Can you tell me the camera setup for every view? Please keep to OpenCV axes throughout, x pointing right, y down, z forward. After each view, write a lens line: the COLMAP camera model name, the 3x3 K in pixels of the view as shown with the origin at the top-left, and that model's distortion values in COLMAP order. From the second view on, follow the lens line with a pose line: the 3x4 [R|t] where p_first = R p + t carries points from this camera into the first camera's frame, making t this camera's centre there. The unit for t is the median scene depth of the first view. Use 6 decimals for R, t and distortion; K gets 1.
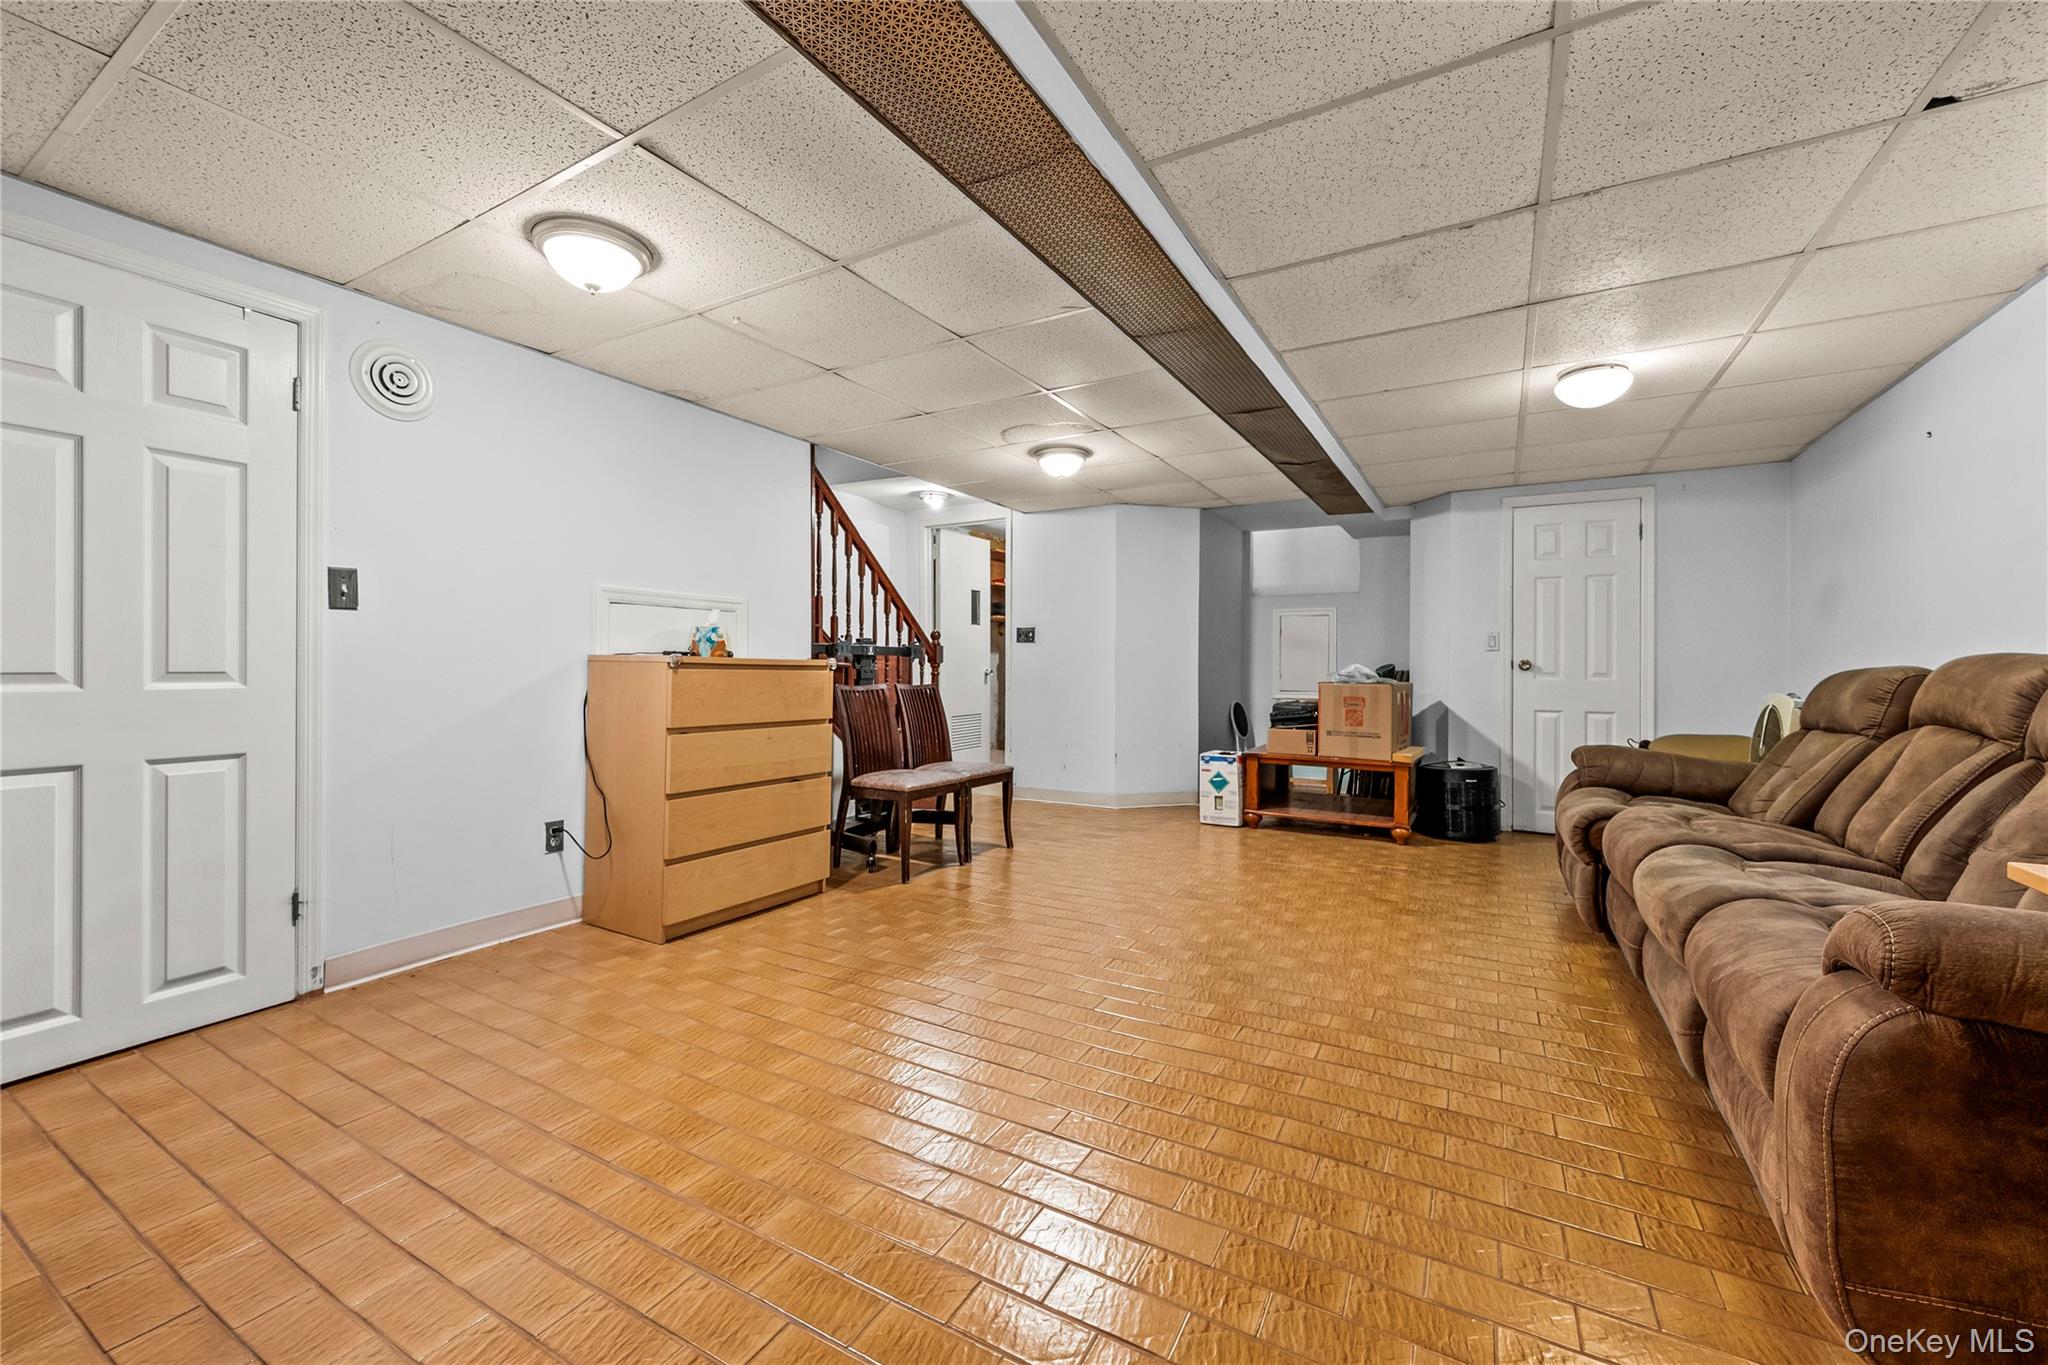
lens RADIAL K [[812.5, 0, 1013.4], [0, 812.5, 683.6], [0, 0, 1]] dist [0.000995, 0.000181]
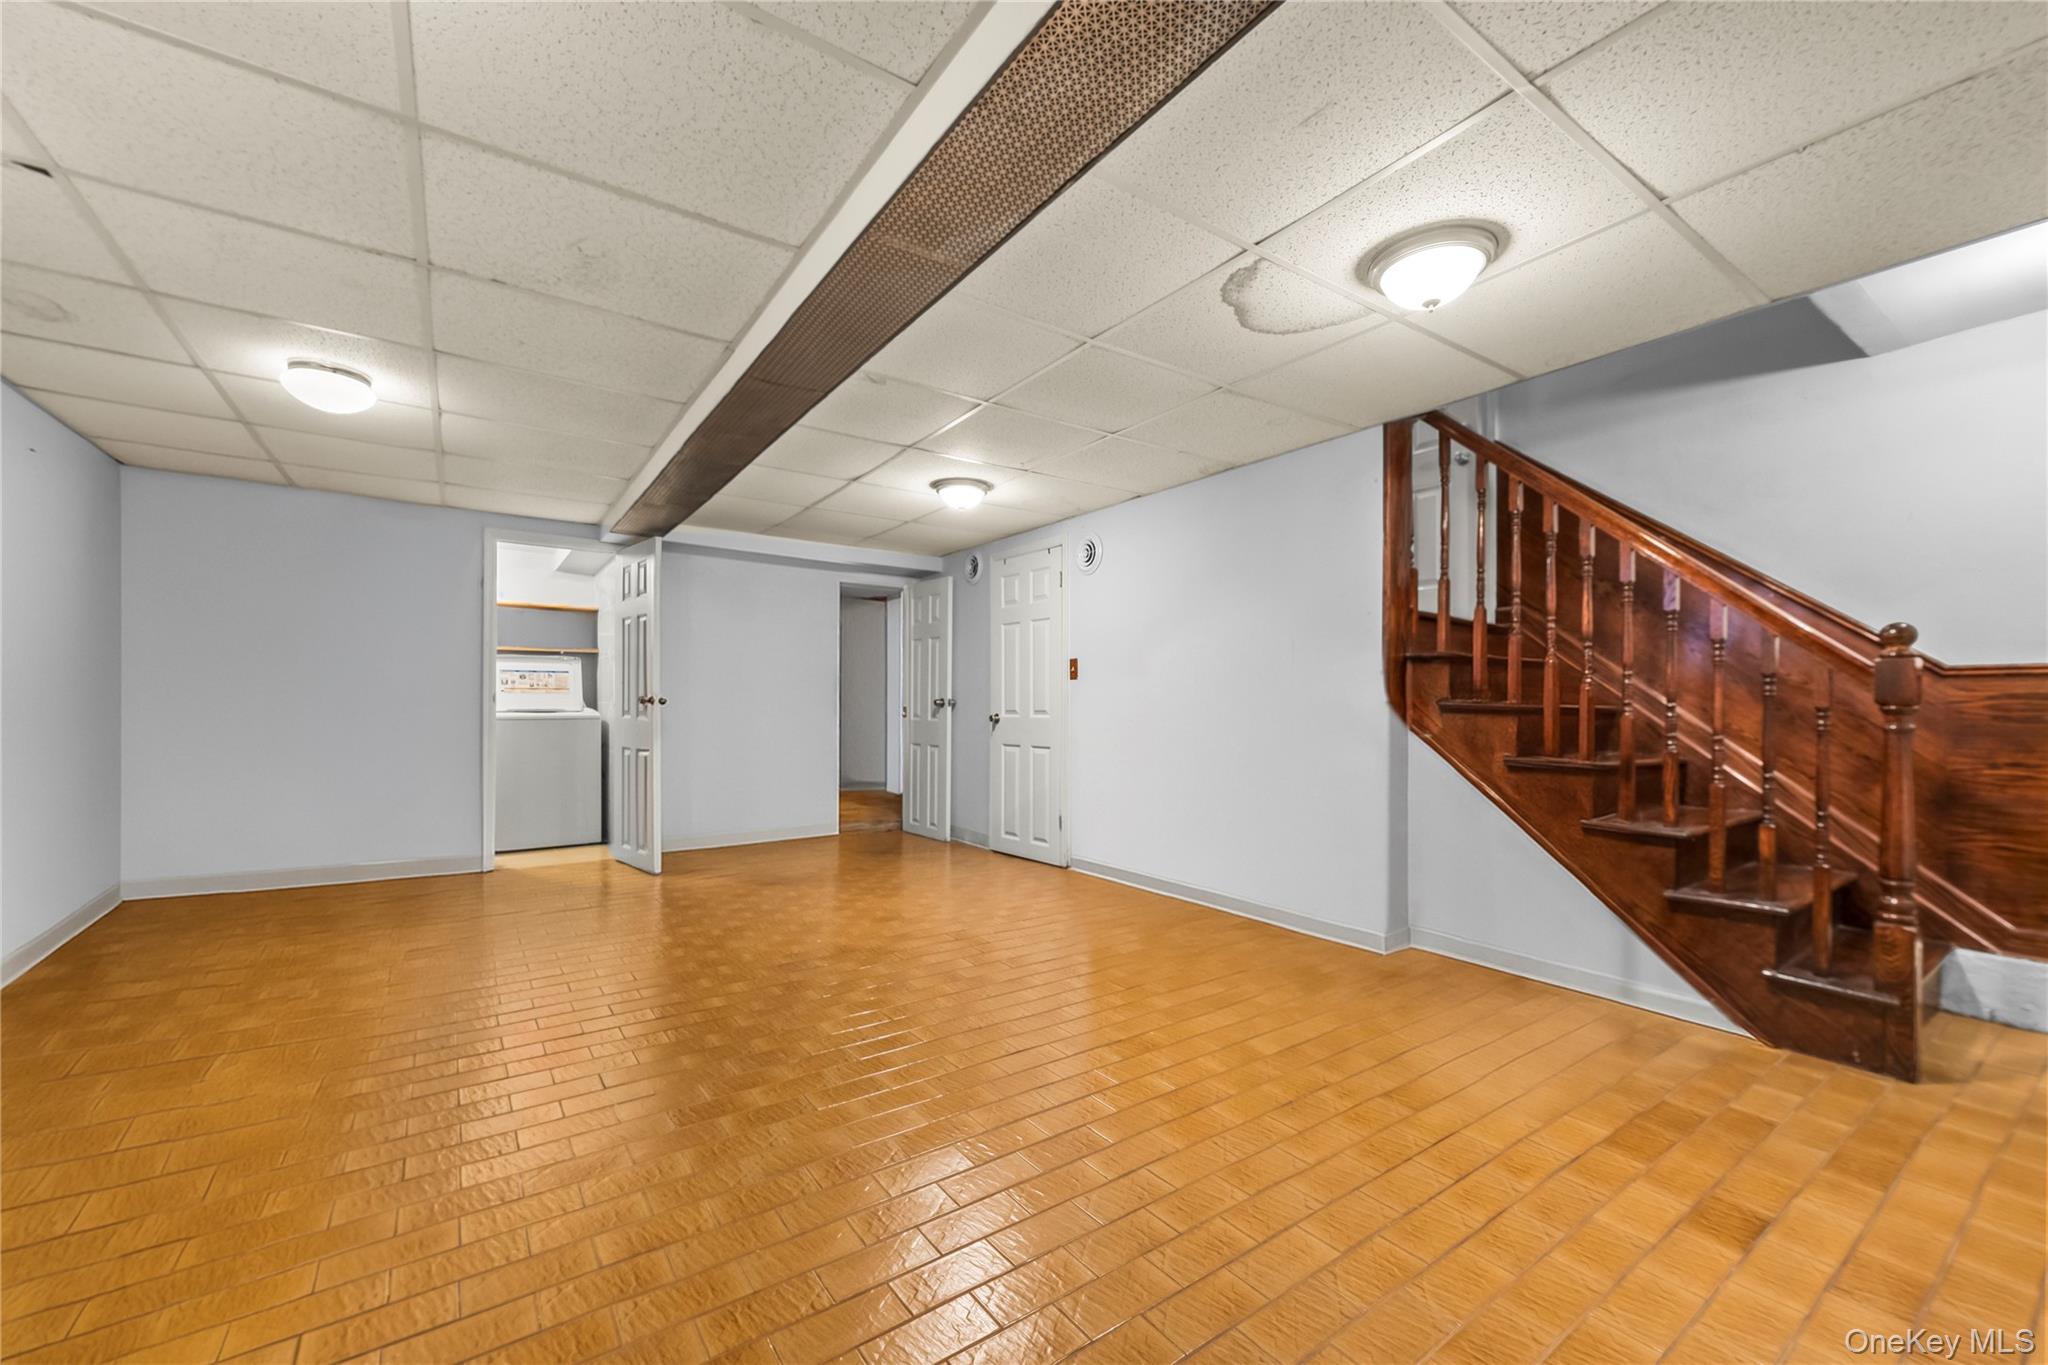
lens RADIAL K [[813.9, 0, 1022.6], [0, 813.9, 725.1], [0, 0, 1]] dist [-0.000839, -0.000108]
pose [[-0.423431, 0.017309, -0.905763, 0.988252], [-0.019877, 0.999399, 0.028391, -0.032518], [0.905710, 0.030025, -0.422832, 1.665976]]
